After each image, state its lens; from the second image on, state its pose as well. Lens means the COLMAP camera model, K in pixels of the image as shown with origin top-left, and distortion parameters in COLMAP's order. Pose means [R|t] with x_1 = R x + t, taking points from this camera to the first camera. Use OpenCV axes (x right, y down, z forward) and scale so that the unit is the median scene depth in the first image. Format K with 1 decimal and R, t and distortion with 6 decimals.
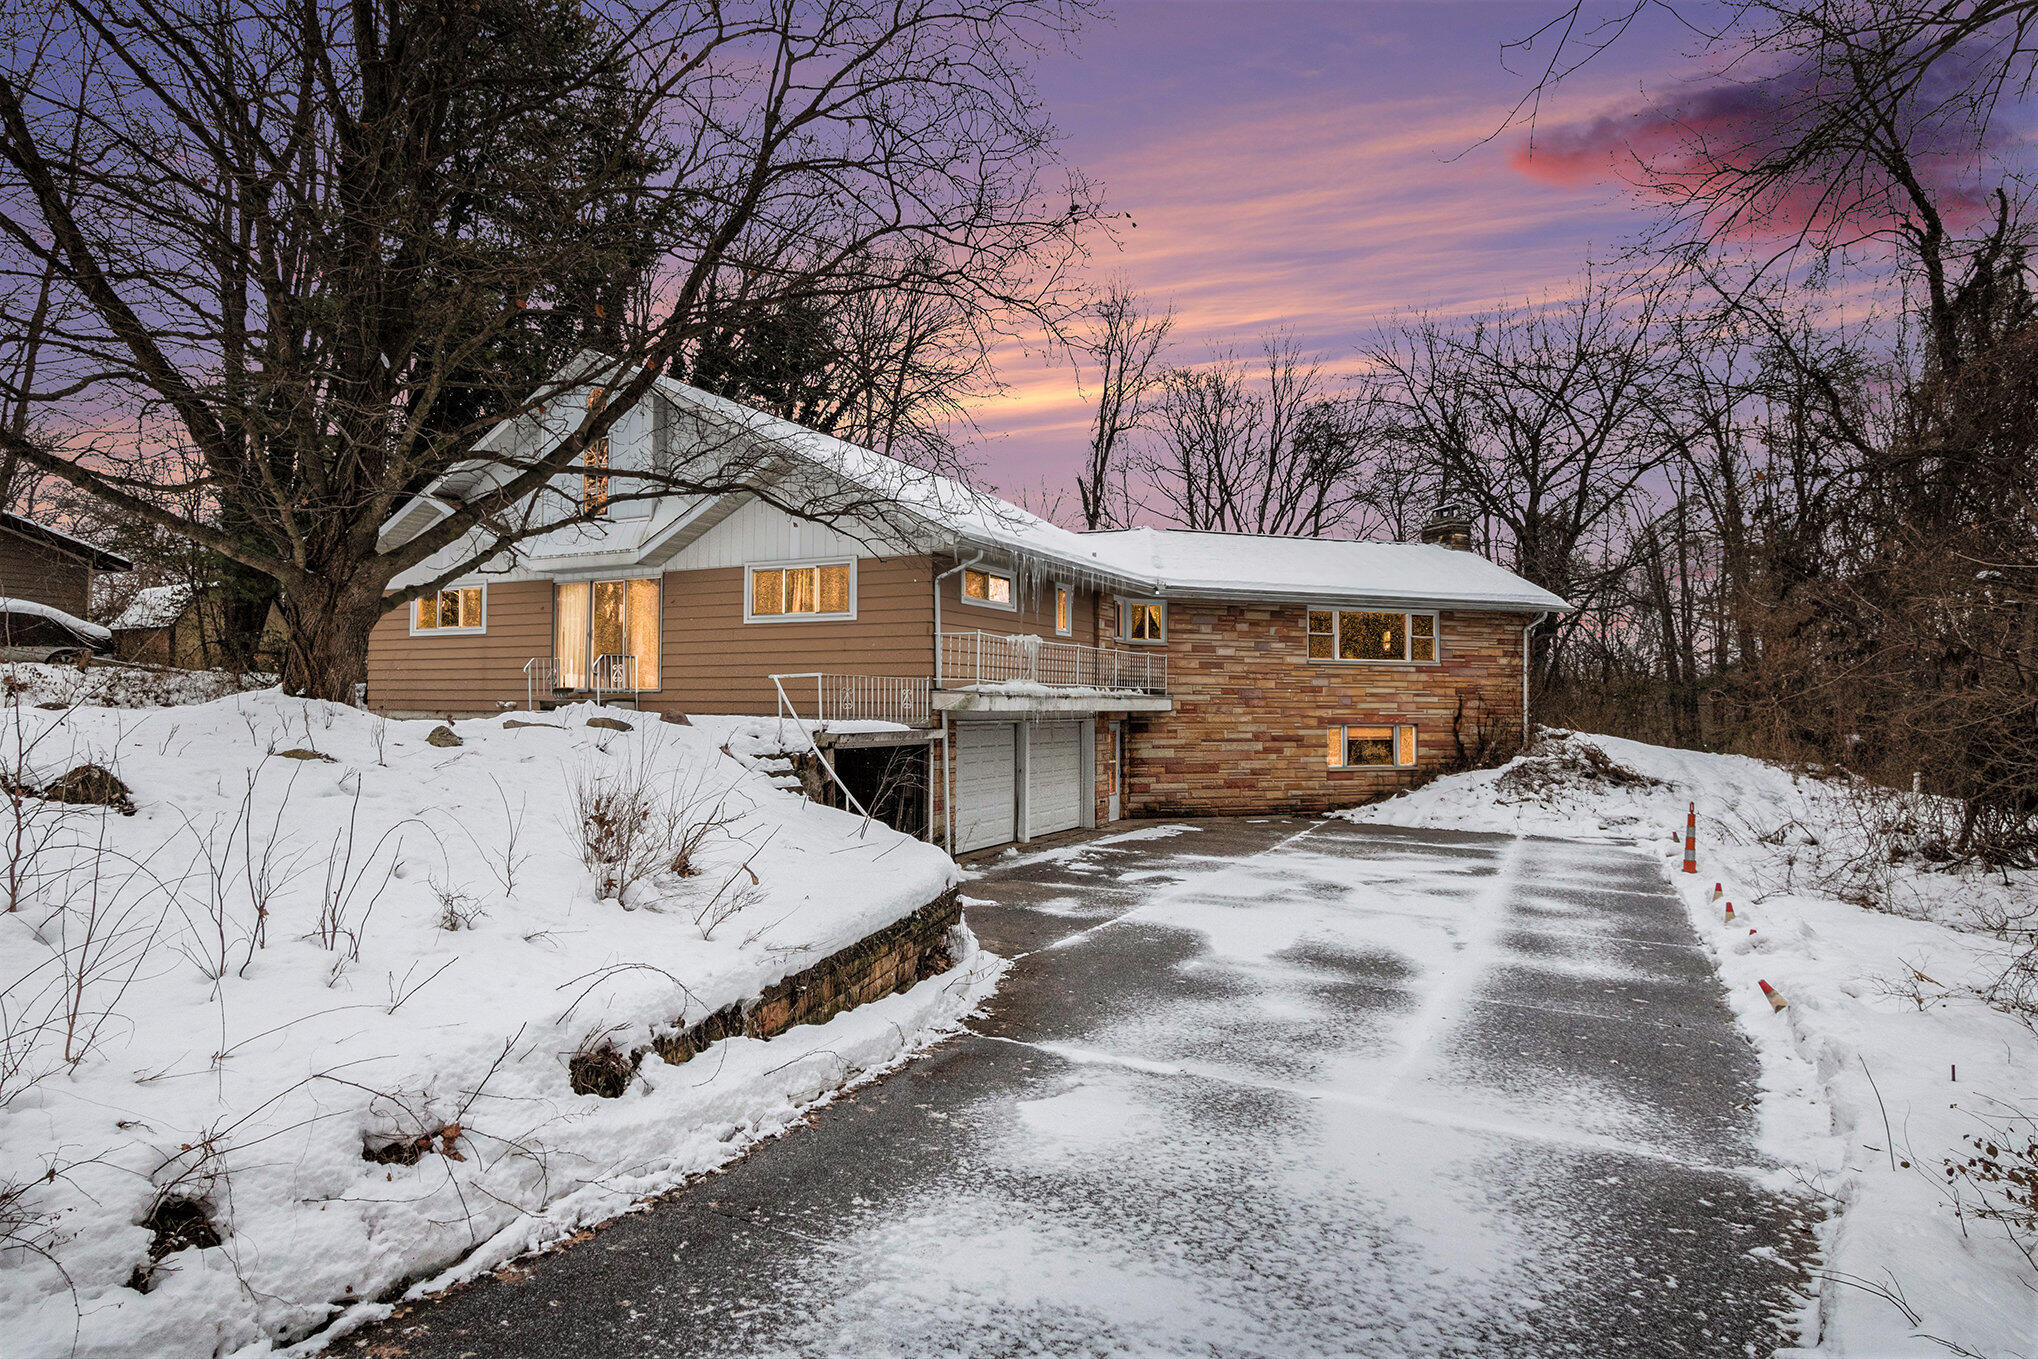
lens RADIAL K [[1124.7, 0, 1019.0], [0, 1124.7, 679.5], [0, 0, 1]] dist [-0.004738, 0.000232]
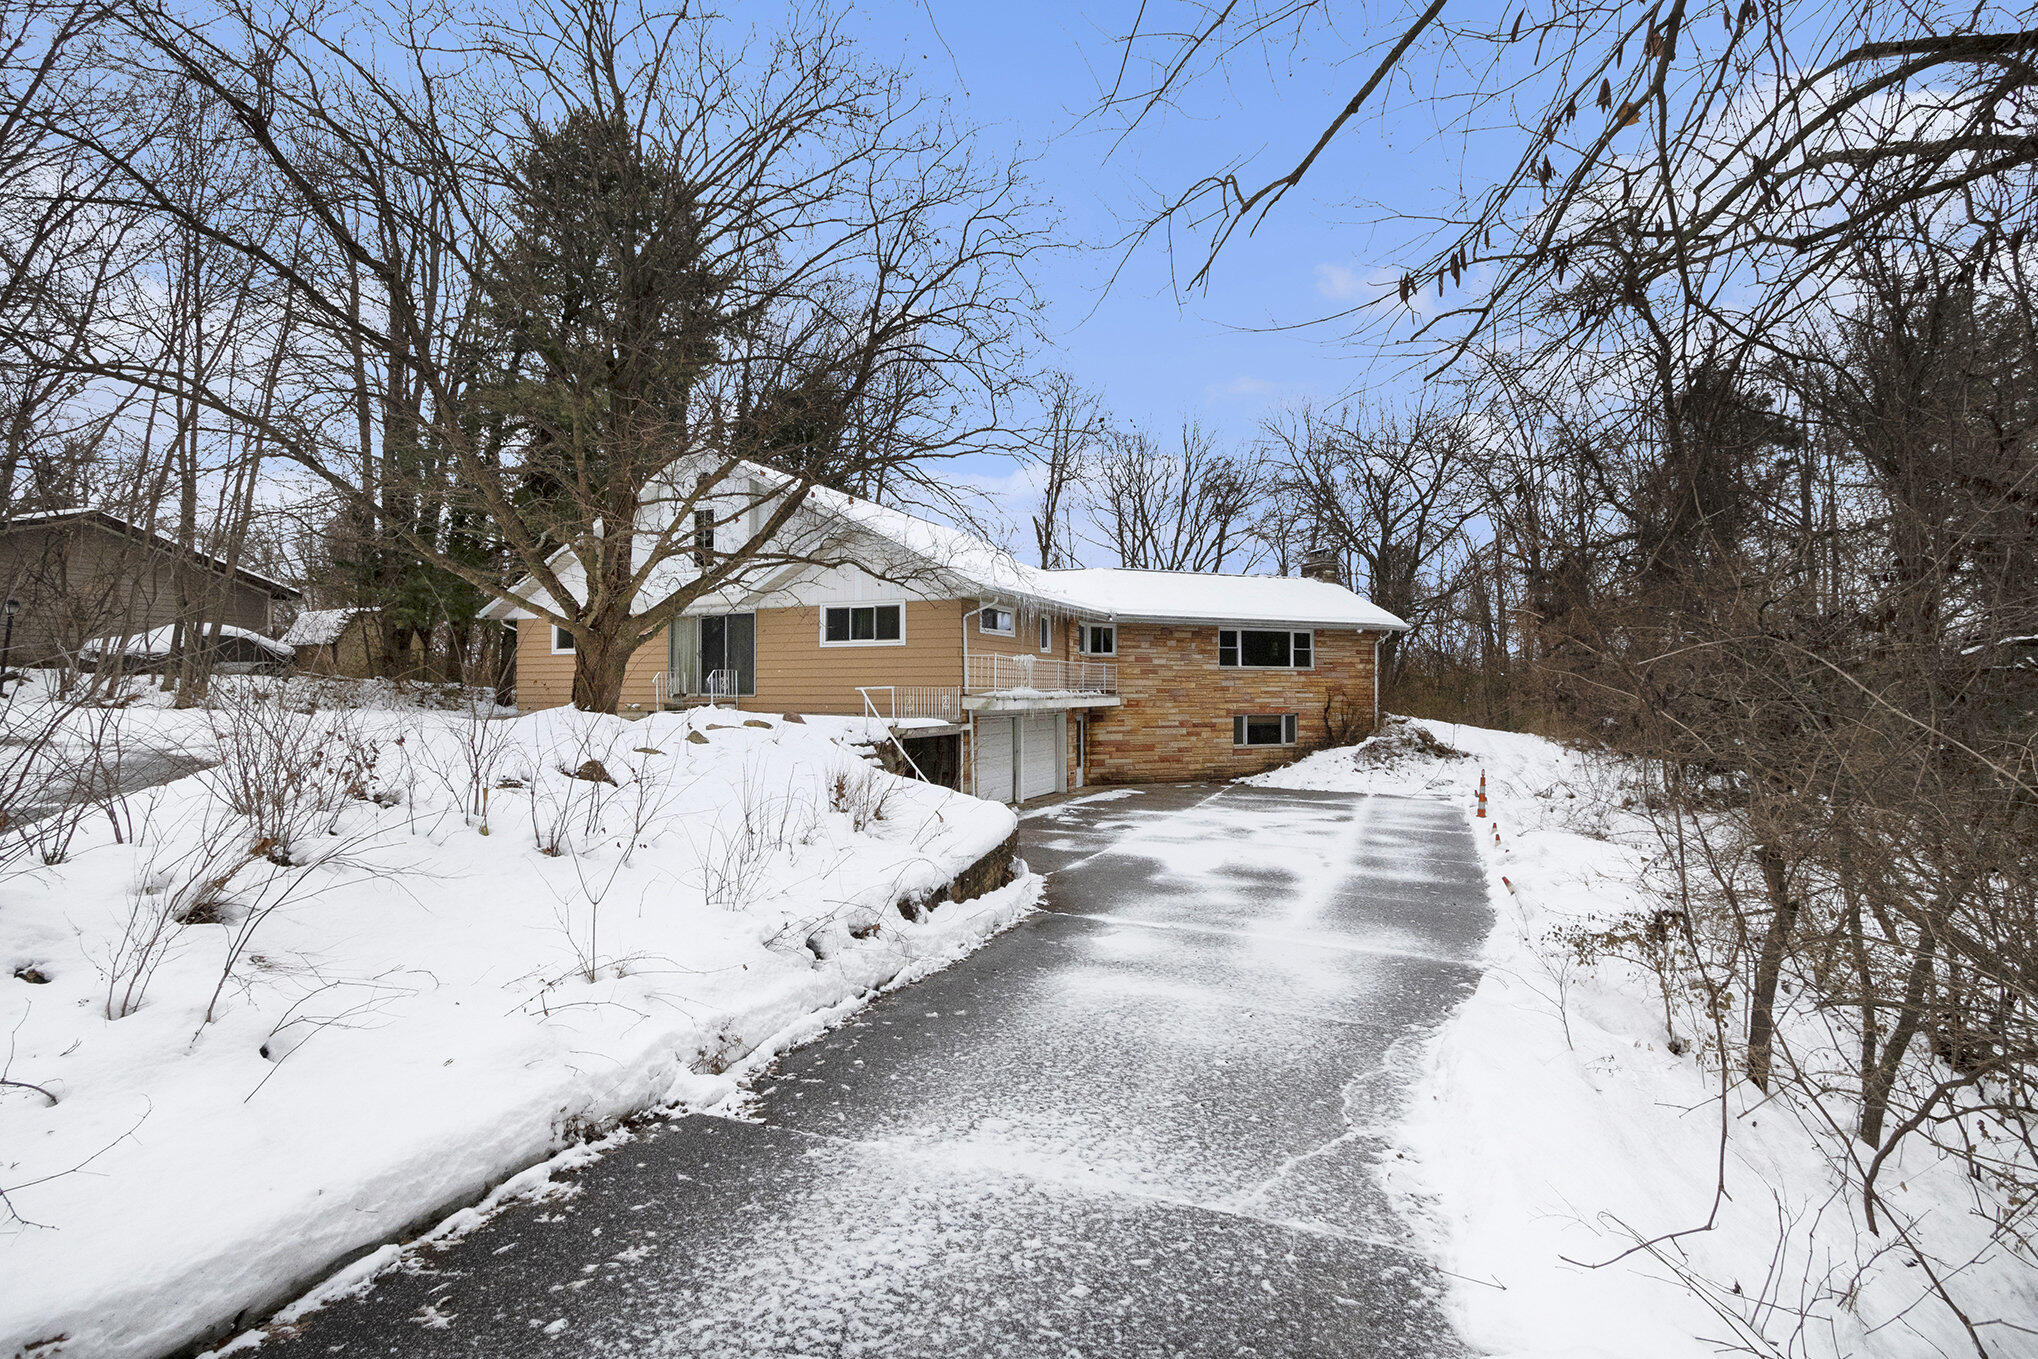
lens RADIAL K [[960.3, 0, 1019.0], [0, 960.3, 679.5], [0, 0, 1]] dist [-0.002103, -0.000221]
pose [[0.998186, -0.004582, 0.060031, -0.056859], [0.003895, 0.999926, 0.011564, -0.017826], [-0.060079, -0.011309, 0.998130, -0.151758]]
